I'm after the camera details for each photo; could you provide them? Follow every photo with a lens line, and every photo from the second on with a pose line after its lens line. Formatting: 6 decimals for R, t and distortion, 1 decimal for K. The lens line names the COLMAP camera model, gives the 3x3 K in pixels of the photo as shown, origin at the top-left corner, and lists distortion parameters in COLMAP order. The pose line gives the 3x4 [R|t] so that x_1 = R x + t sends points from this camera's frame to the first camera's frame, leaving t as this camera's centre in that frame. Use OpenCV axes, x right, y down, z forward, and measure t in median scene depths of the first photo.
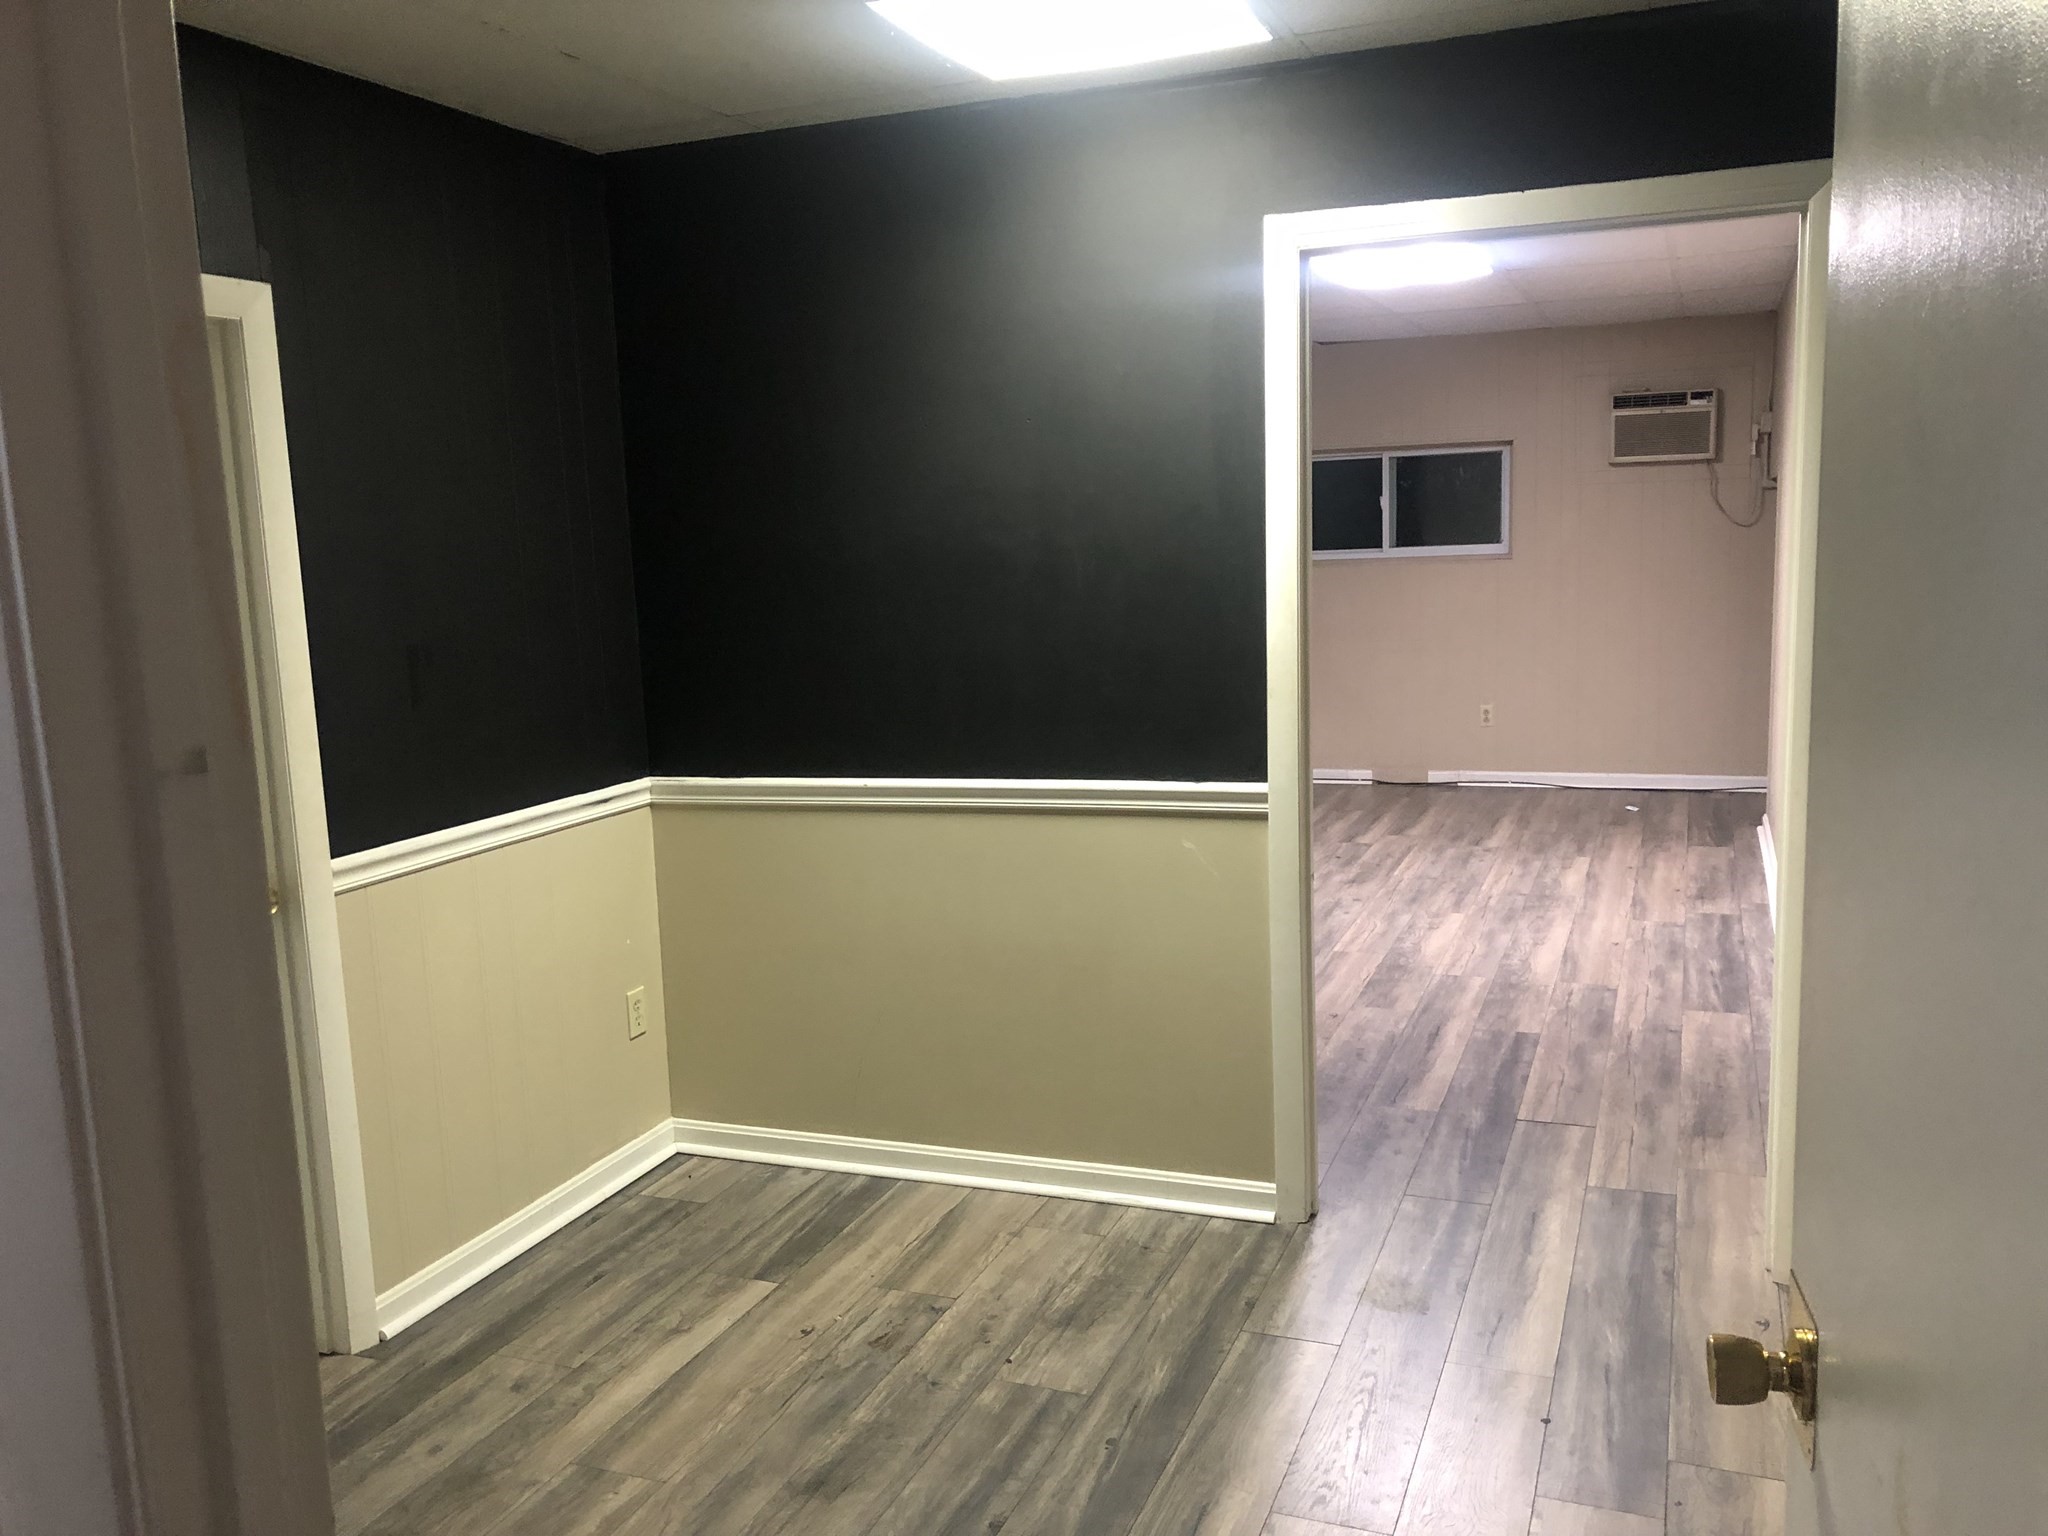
lens RADIAL K [[1639.5, 0, 1024.0], [0, 1639.5, 768.0], [0, 0, 1]] dist [-0.004775, -0.014302]
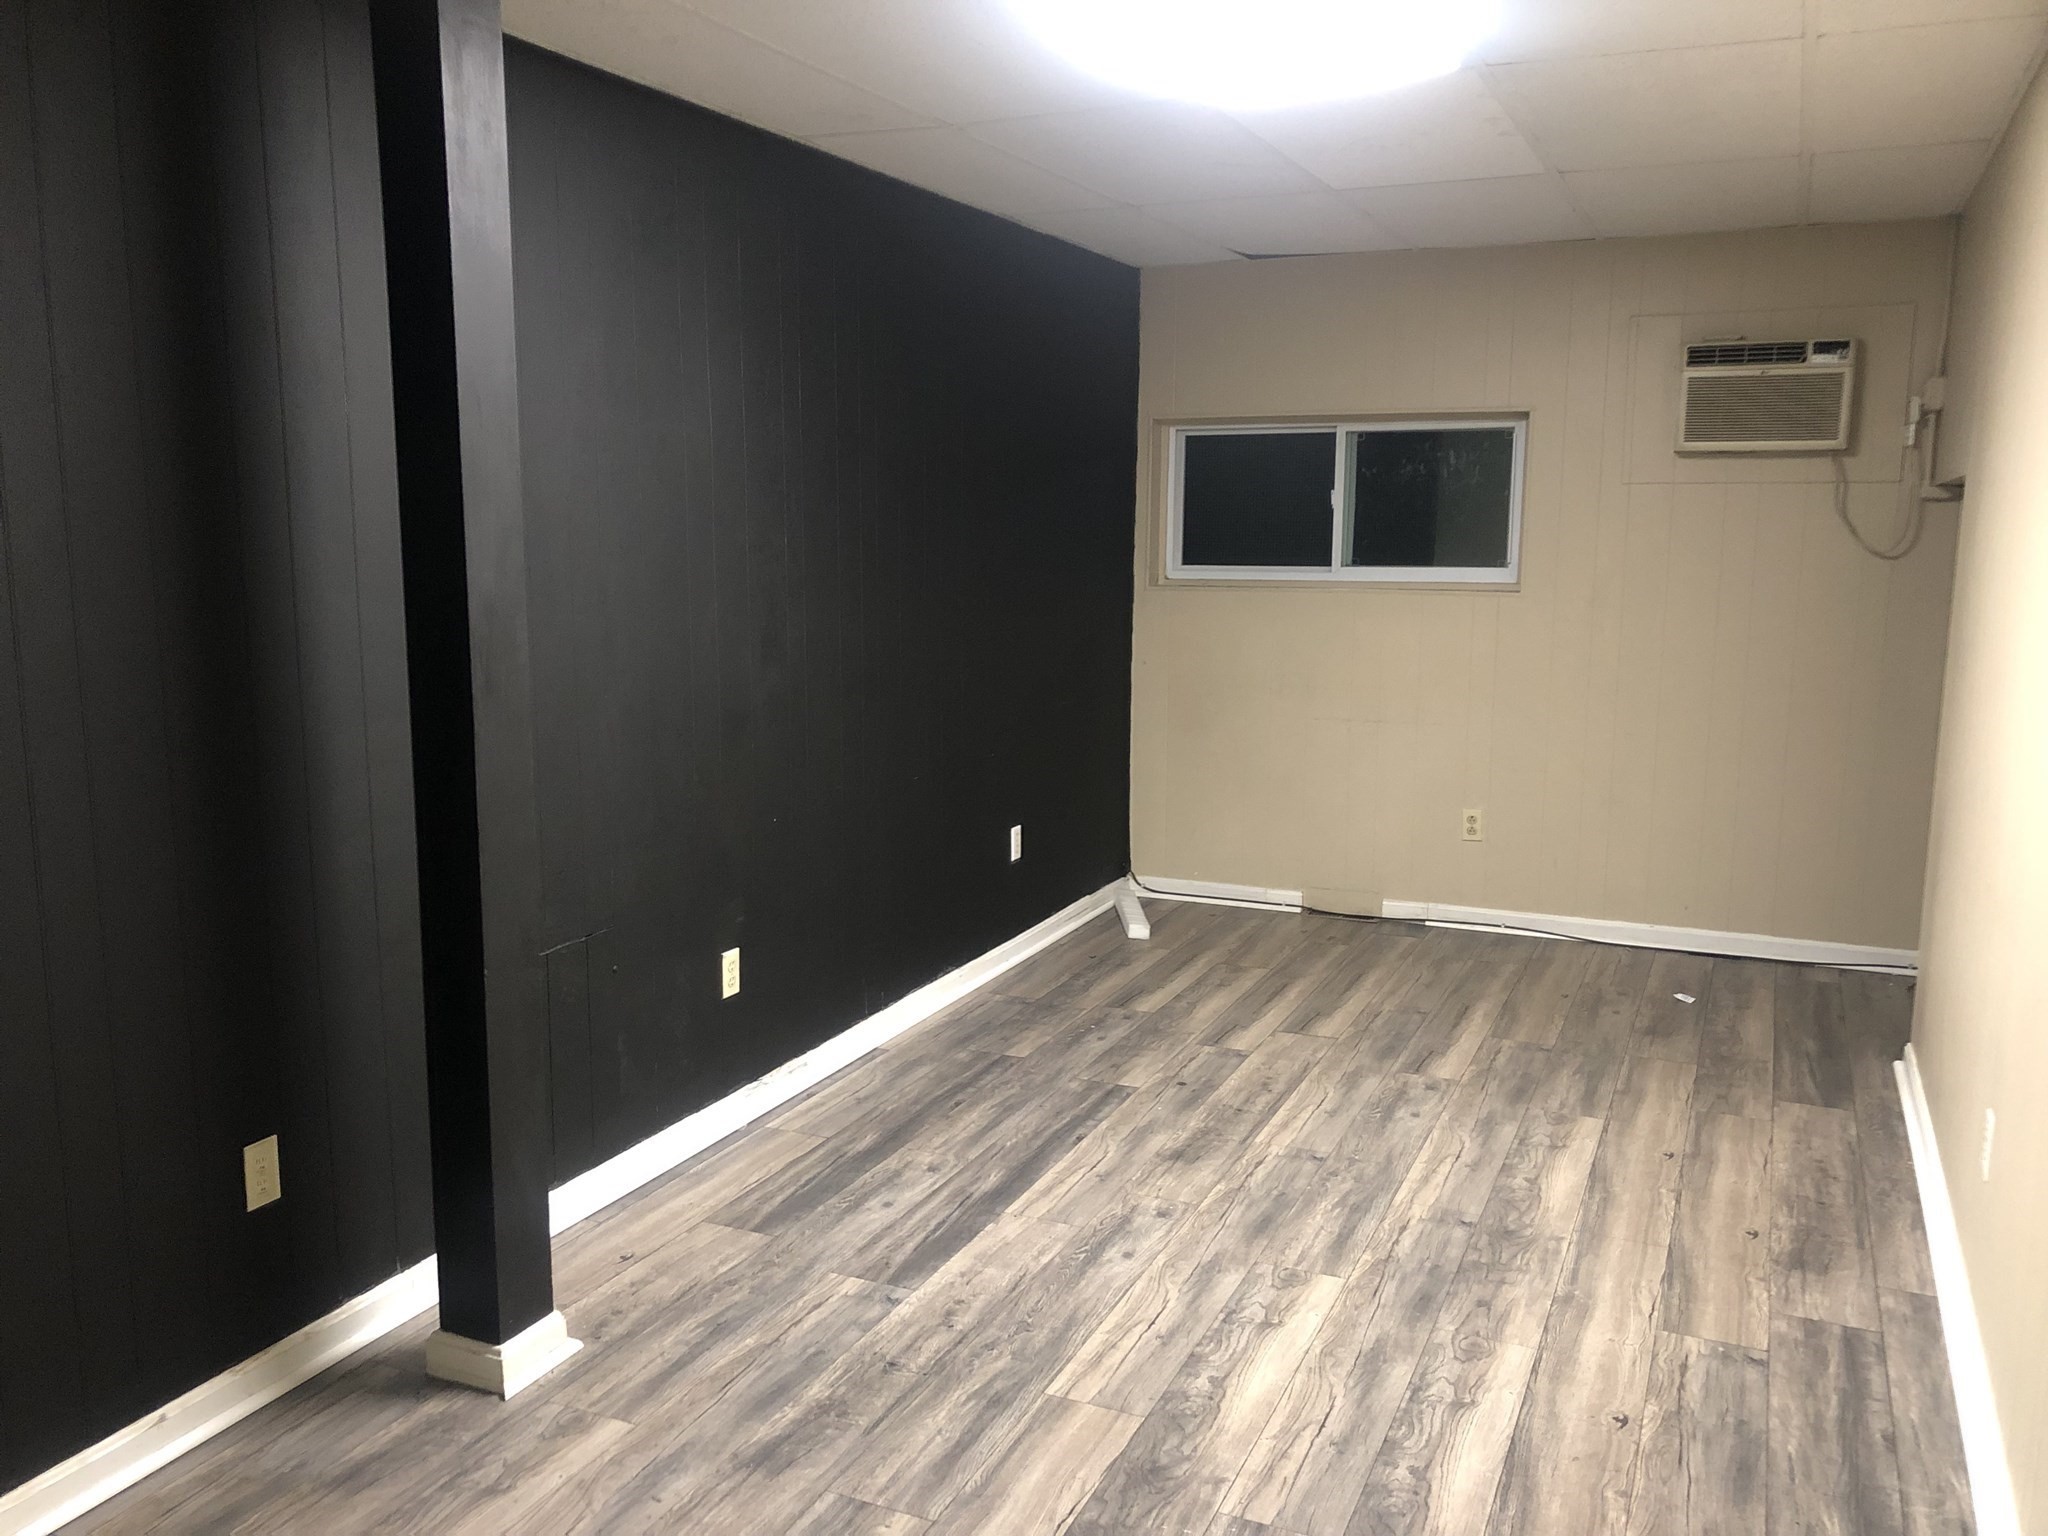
lens RADIAL K [[1669.4, 0, 1024.0], [0, 1669.4, 768.0], [0, 0, 1]] dist [0.001093, 0.045188]
pose [[0.998439, 0.046066, -0.031568, 0.180054], [-0.045859, 0.998922, 0.007253, -0.077118], [0.031868, -0.005794, 0.999475, 0.470453]]
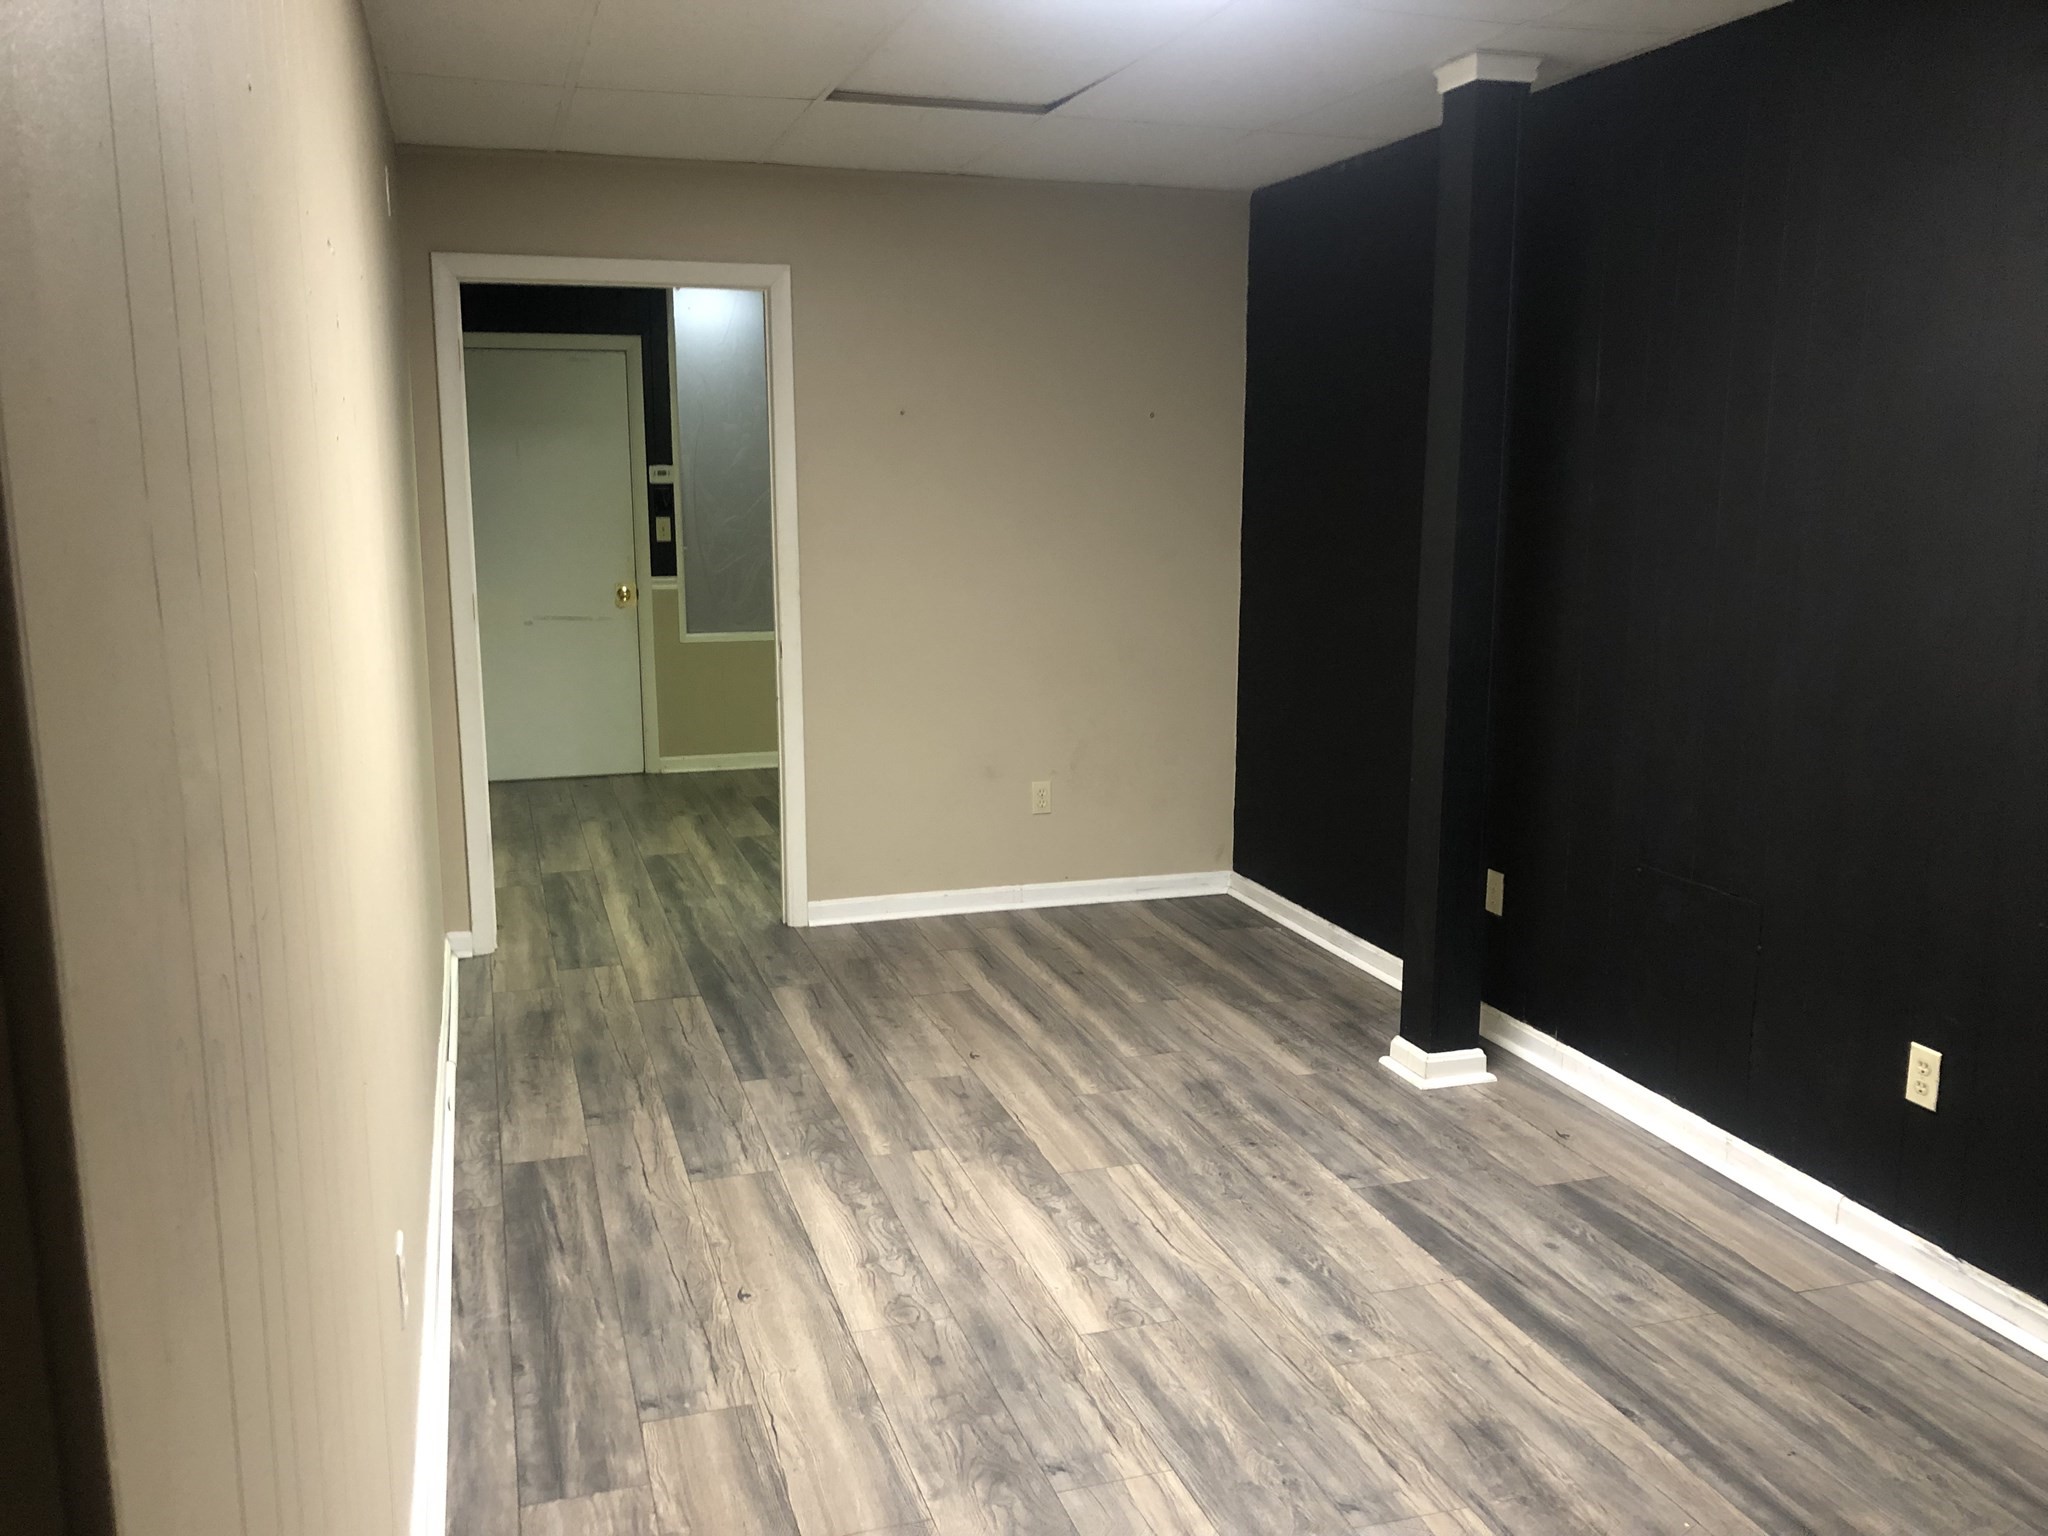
lens RADIAL K [[1694.3, 0, 1024.0], [0, 1694.3, 768.0], [0, 0, 1]] dist [0.097584, -0.235068]
pose [[-0.764849, 0.148742, -0.626803, 0.579566], [-0.071212, 0.947495, 0.311740, -0.221816], [0.640261, 0.283070, -0.714098, 1.327922]]
